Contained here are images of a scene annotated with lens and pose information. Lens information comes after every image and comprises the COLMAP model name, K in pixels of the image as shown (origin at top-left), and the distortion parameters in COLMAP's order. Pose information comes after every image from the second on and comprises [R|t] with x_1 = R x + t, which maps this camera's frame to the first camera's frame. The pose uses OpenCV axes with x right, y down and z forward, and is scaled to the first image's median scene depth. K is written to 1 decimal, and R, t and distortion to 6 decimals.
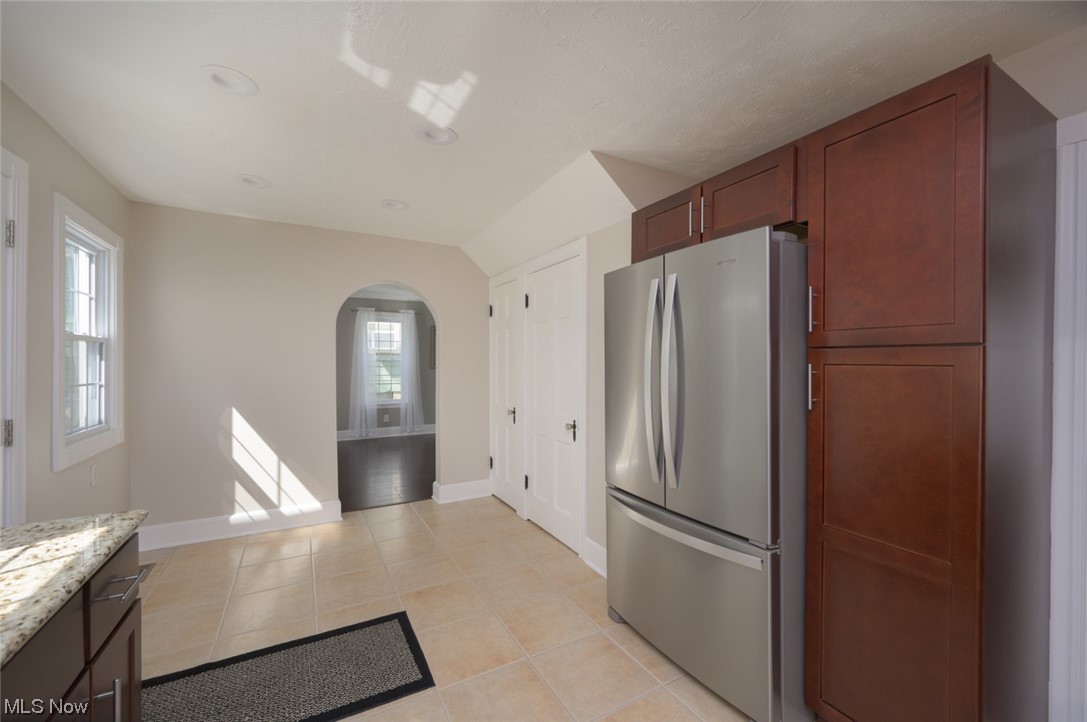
lens RADIAL K [[445.5, 0, 561.5], [0, 445.5, 358.9], [0, 0, 1]] dist [0.000149, -0.000007]
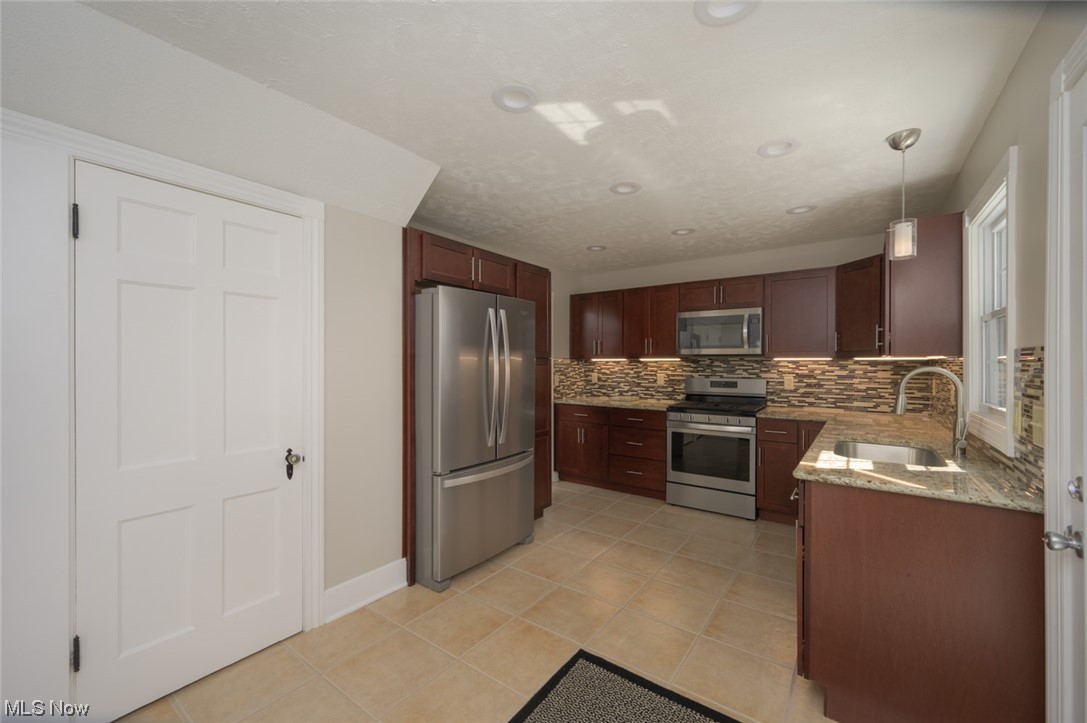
lens RADIAL K [[431.3, 0, 543.5], [0, 431.3, 361.5], [0, 0, 1]] dist [-0.000671, -0.000133]
pose [[-0.414948, -0.000555, 0.909845, -1.205722], [-0.011684, 0.999921, -0.004718, 0.006760], [-0.909770, -0.012588, -0.414922, 1.505111]]
